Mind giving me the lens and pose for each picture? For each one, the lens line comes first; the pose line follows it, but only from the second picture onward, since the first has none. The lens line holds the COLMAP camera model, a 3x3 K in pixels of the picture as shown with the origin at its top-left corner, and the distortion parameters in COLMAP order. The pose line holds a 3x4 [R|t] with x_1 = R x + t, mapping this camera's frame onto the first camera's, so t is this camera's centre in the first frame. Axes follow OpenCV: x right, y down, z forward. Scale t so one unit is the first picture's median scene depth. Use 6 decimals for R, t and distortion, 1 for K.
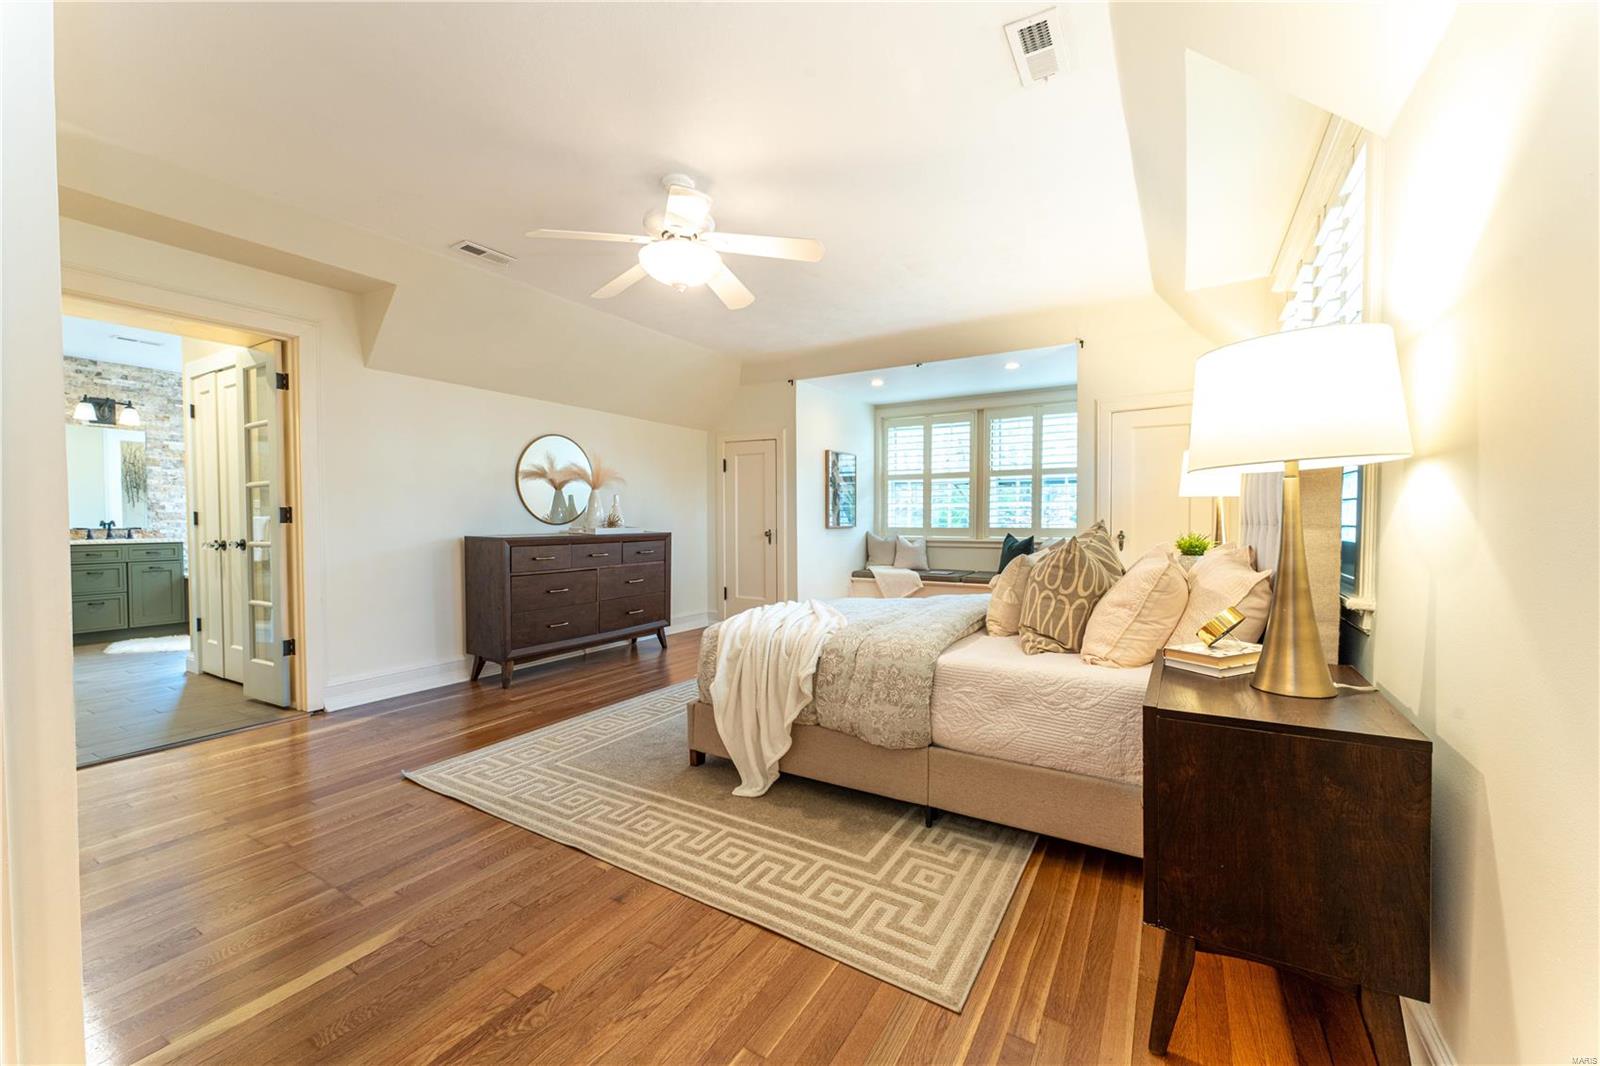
lens RADIAL K [[632.7, 0, 800.0], [0, 632.7, 533.0], [0, 0, 1]] dist [0.001832, 0.000112]
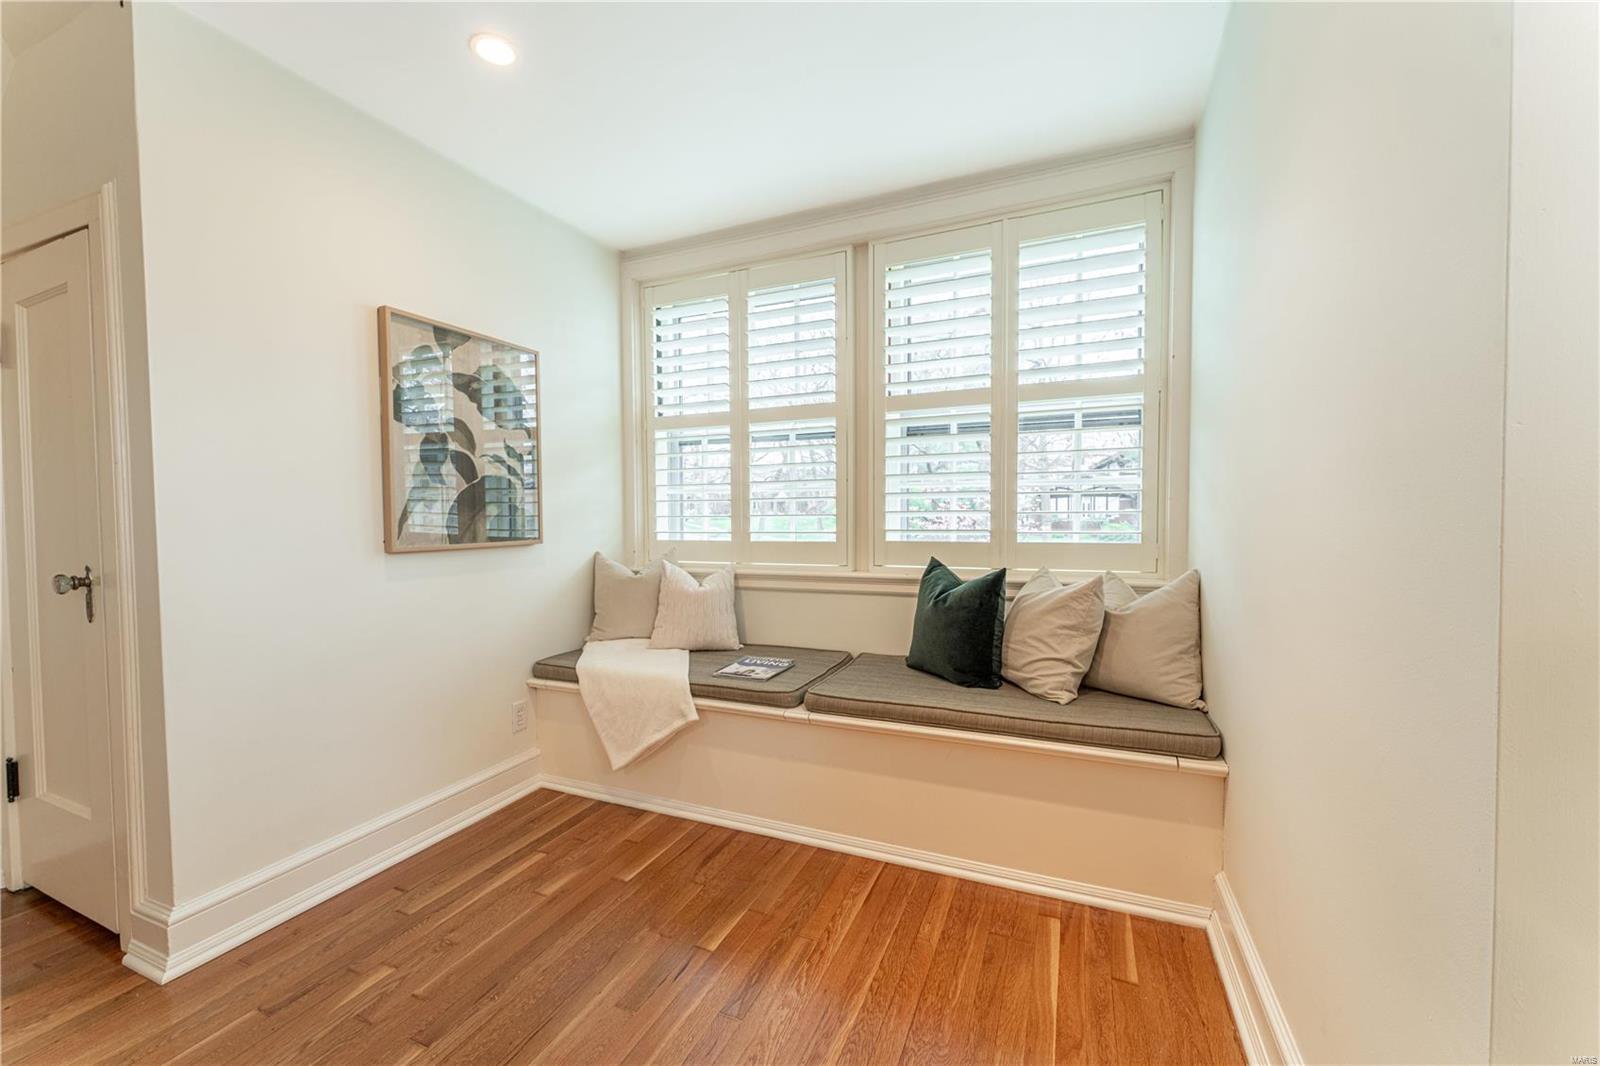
lens RADIAL K [[632.7, 0, 800.0], [0, 632.7, 533.0], [0, 0, 1]] dist [0.001832, 0.000112]
pose [[0.990785, -0.009324, 0.135122, 0.196582], [0.010162, 0.999933, -0.005513, -0.012624], [-0.135061, 0.006836, 0.990814, 0.625765]]
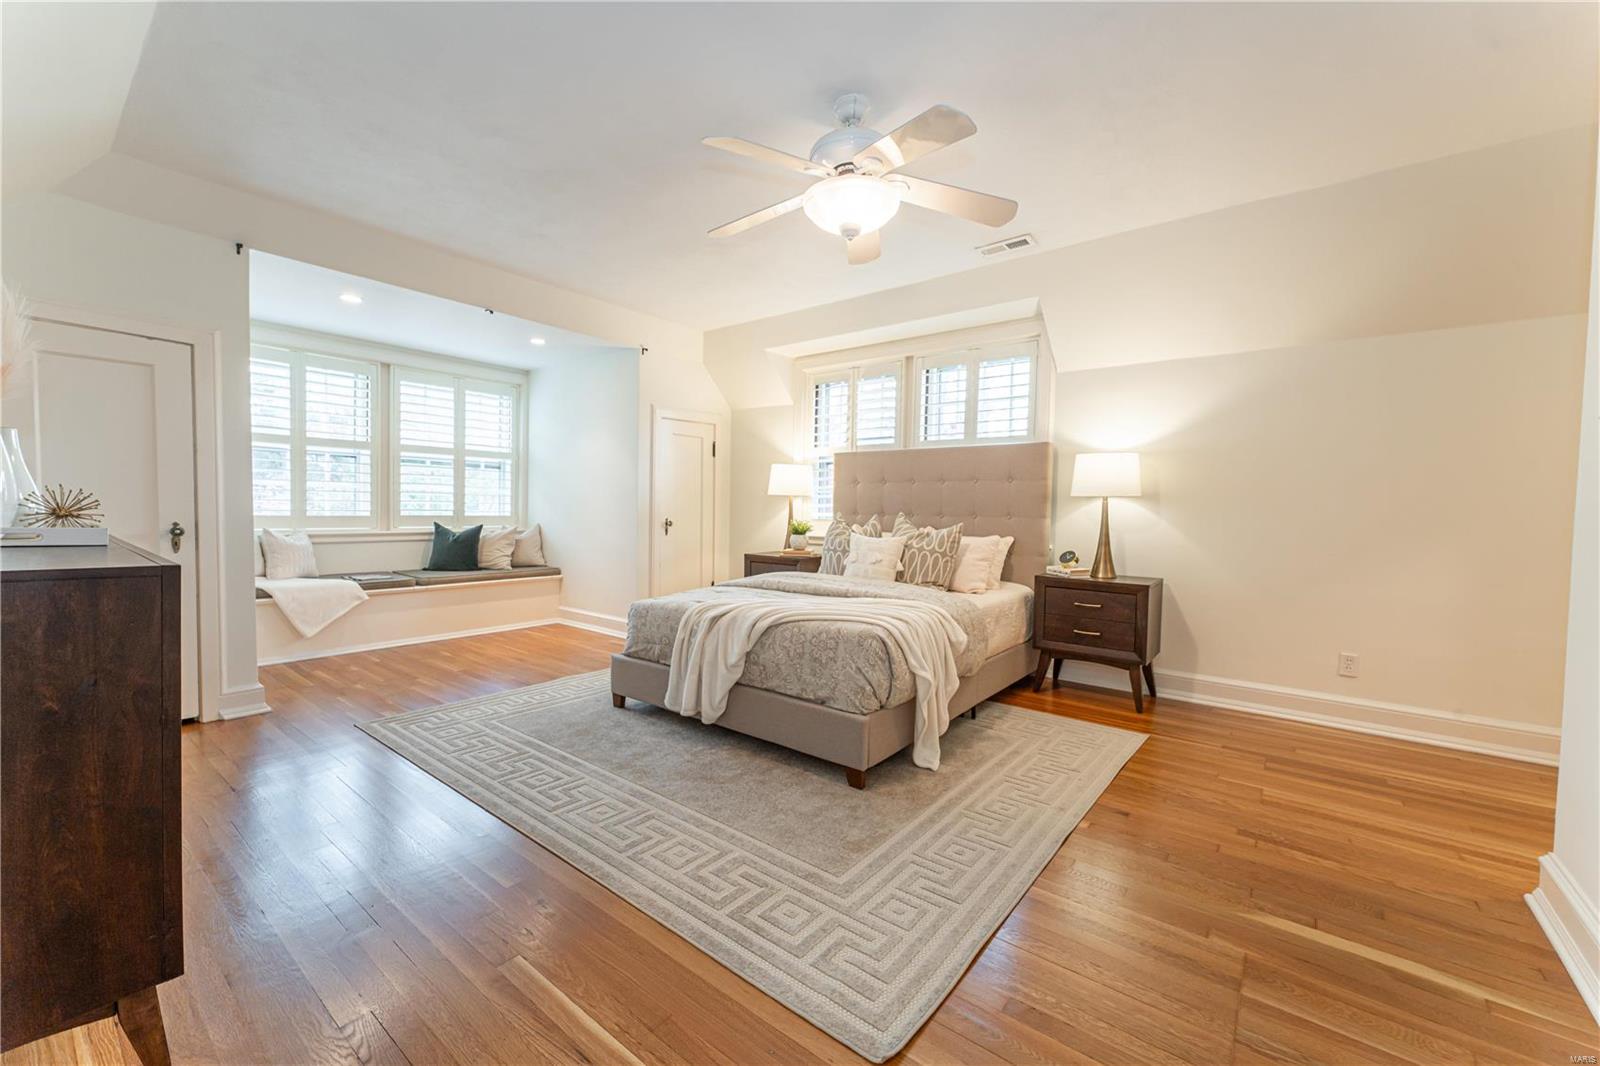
lens RADIAL K [[632.7, 0, 800.0], [0, 632.7, 533.0], [0, 0, 1]] dist [0.001832, 0.000112]
pose [[0.121448, -0.034158, 0.992010, -0.439745], [0.007575, 0.999411, 0.033485, -0.009560], [-0.992569, 0.003448, 0.121636, 0.408119]]
